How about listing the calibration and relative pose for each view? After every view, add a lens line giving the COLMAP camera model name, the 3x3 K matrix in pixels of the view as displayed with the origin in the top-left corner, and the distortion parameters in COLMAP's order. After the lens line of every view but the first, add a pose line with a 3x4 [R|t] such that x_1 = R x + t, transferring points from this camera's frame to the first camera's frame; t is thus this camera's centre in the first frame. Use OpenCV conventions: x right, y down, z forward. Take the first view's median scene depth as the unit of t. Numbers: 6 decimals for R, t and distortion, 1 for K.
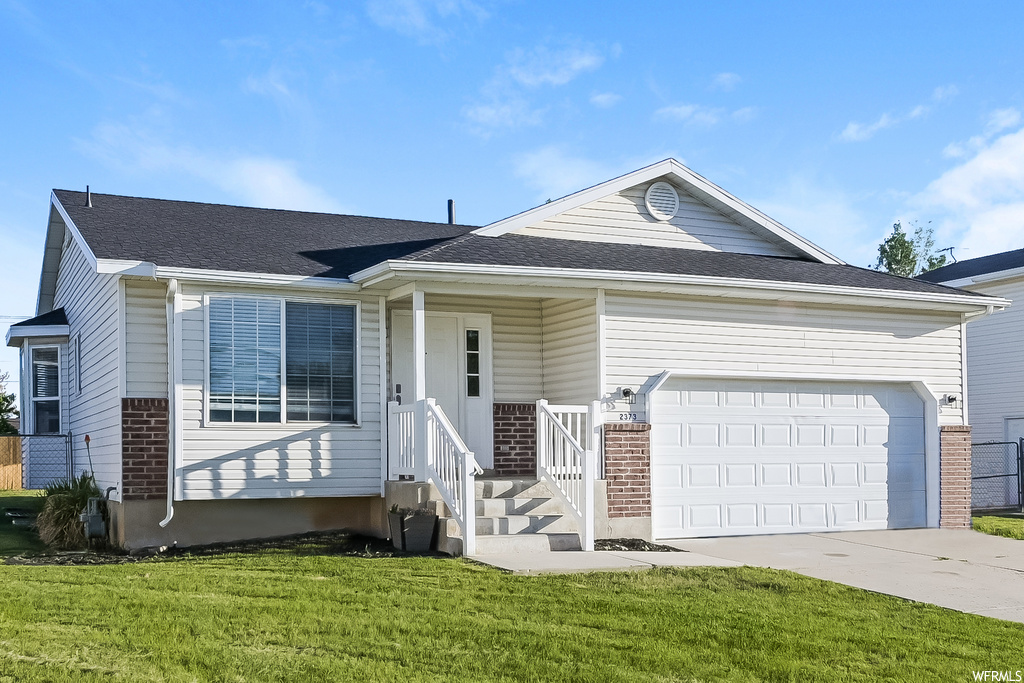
lens RADIAL K [[464.6, 0, 512.3], [0, 464.6, 340.5], [0, 0, 1]] dist [0.002803, -0.001807]
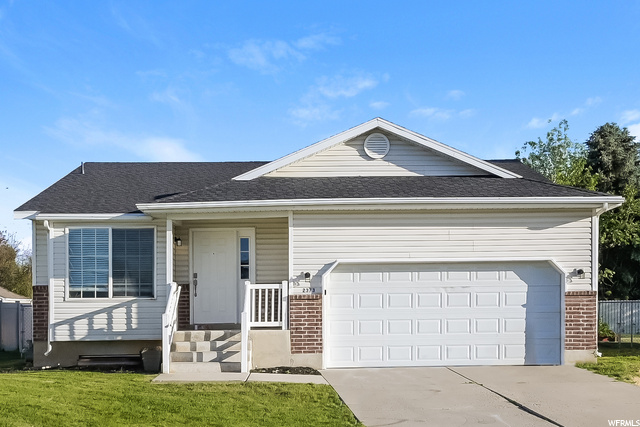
lens RADIAL K [[304.8, 0, 322.0], [0, 304.8, 244.4], [0, 0, 1]] dist [-0.000025, 0.001344]
pose [[0.986883, -0.043632, -0.155427, 0.458443], [0.046029, 0.998870, 0.011854, -0.001723], [0.154734, -0.018852, 0.987776, -0.011400]]
